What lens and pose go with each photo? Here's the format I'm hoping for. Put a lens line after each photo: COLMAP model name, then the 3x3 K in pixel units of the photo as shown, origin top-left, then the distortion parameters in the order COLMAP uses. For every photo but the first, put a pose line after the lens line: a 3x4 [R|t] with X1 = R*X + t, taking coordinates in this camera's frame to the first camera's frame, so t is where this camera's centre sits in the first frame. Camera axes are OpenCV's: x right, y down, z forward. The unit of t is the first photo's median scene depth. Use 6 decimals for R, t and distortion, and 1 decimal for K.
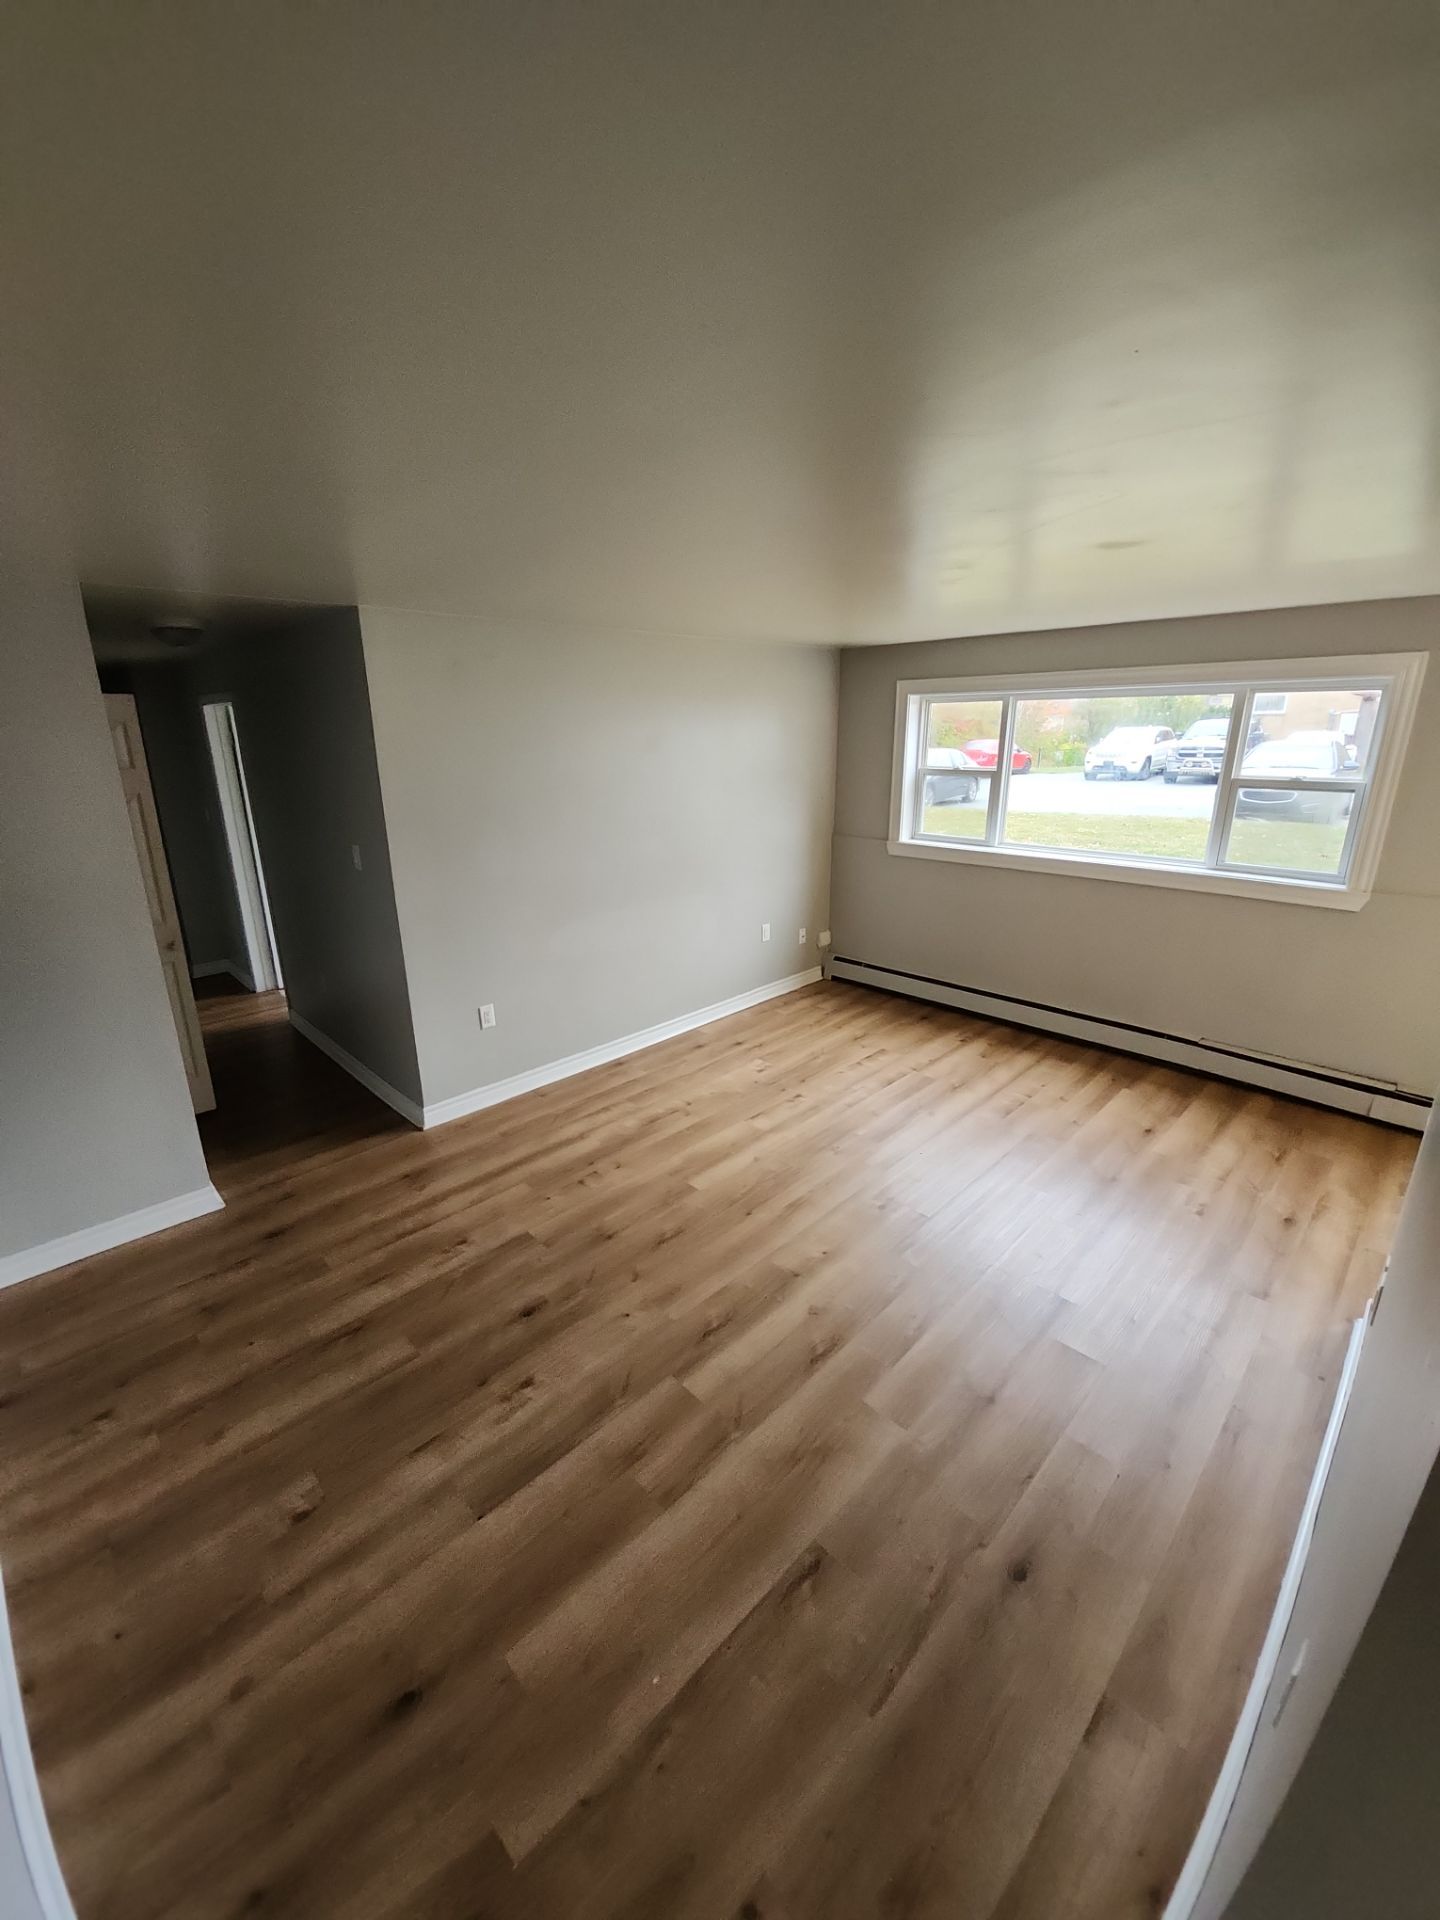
lens RADIAL K [[756.7, 0, 693.9], [0, 756.7, 951.9], [0, 0, 1]] dist [-0.013052, -0.003105]
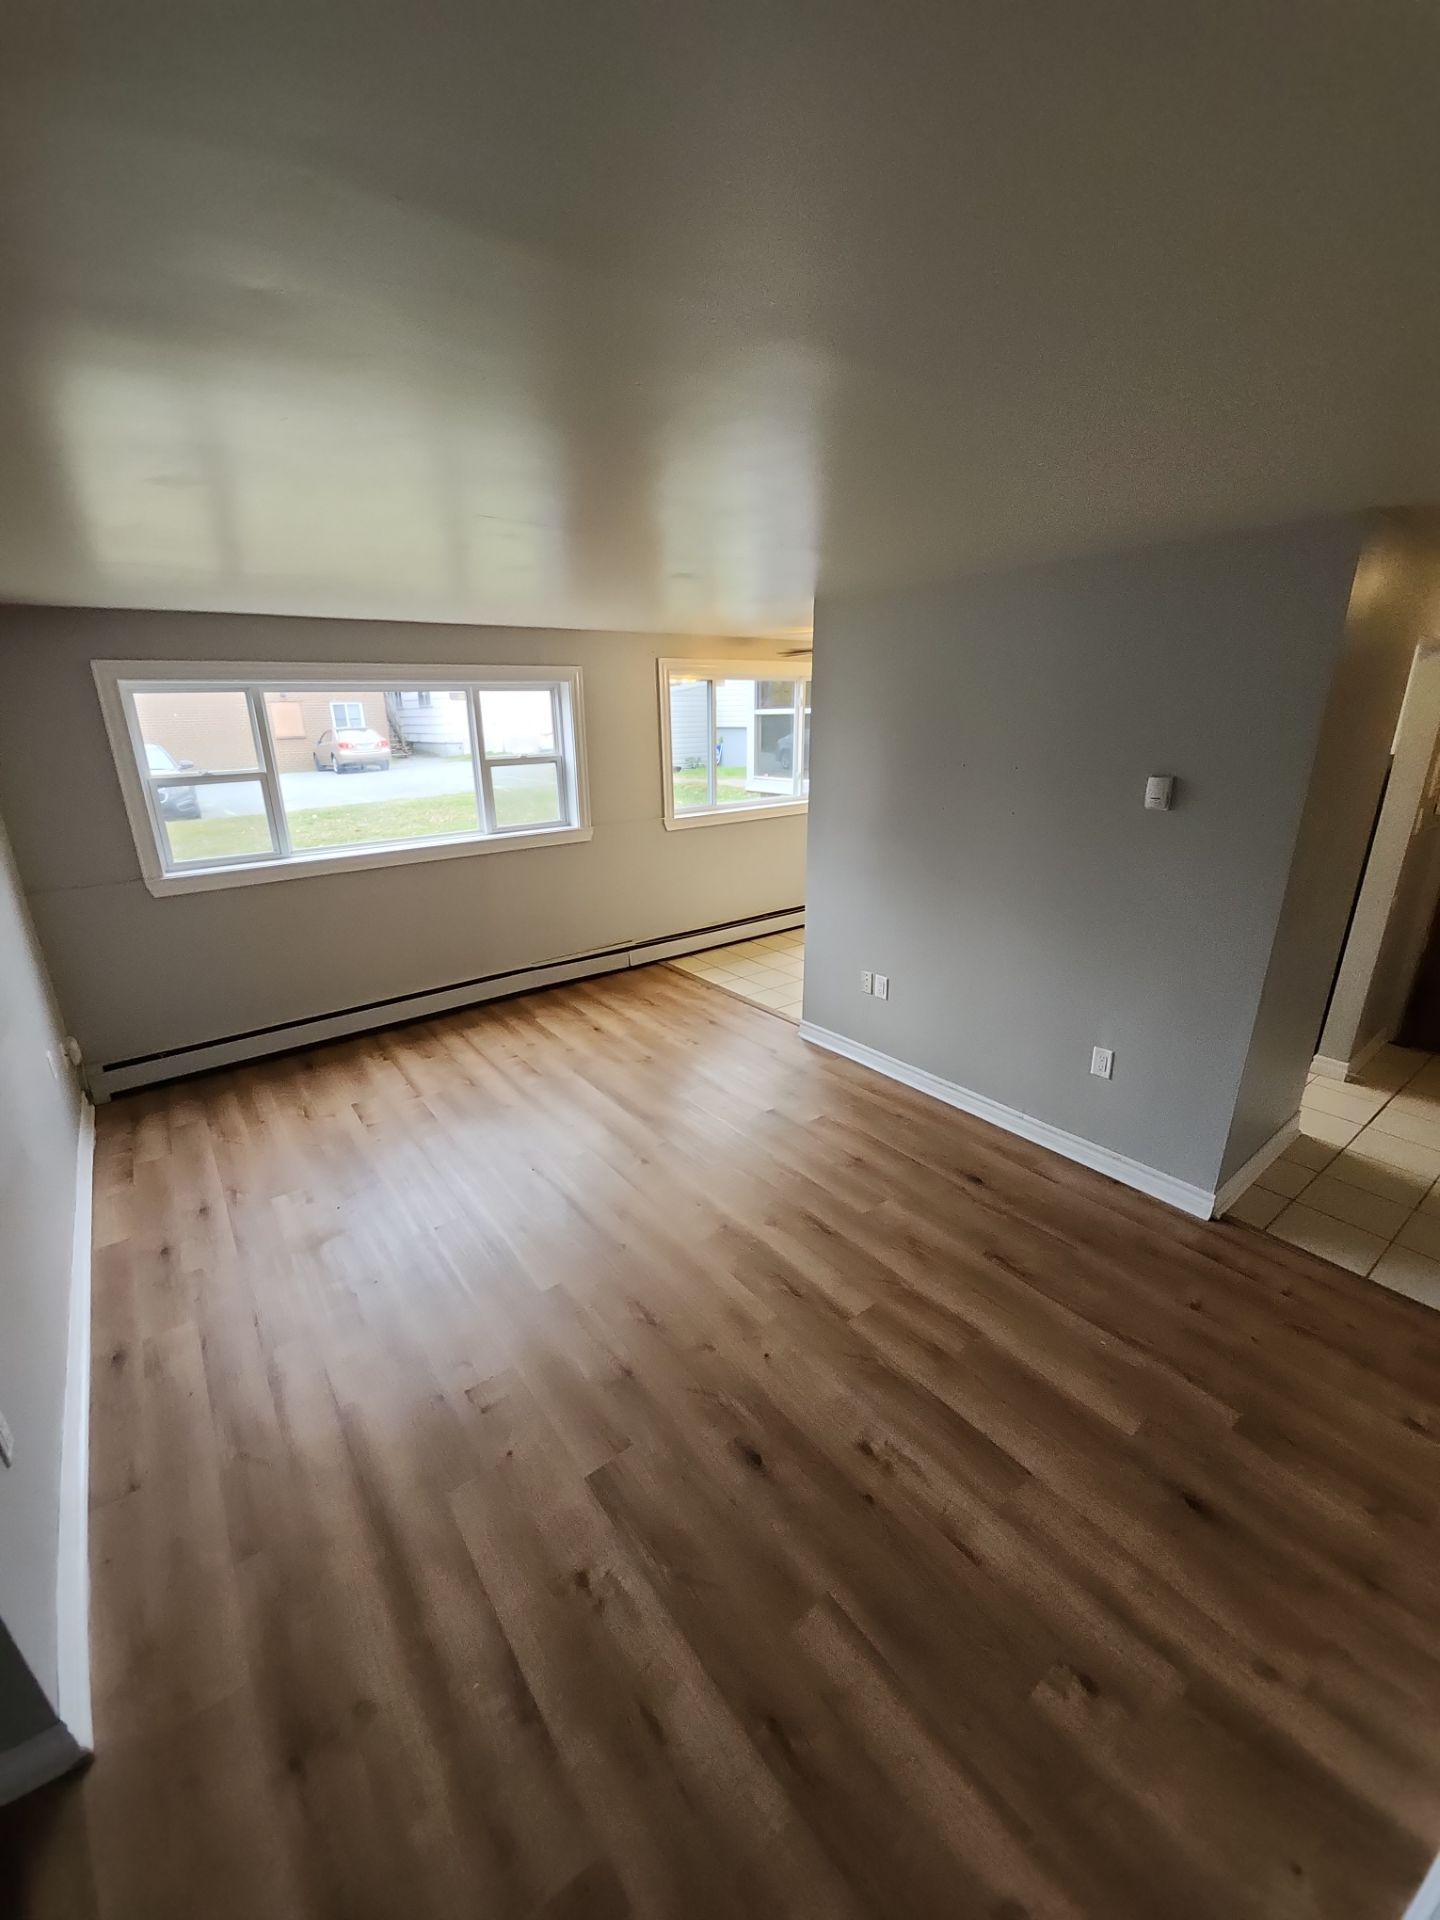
lens RADIAL K [[756.7, 0, 705.3], [0, 756.7, 950.1], [0, 0, 1]] dist [-0.013052, -0.003105]
pose [[0.116602, -0.287501, 0.950656, -0.601833], [0.297814, 0.923260, 0.242688, -0.155466], [-0.947476, 0.254820, 0.193276, 0.565924]]
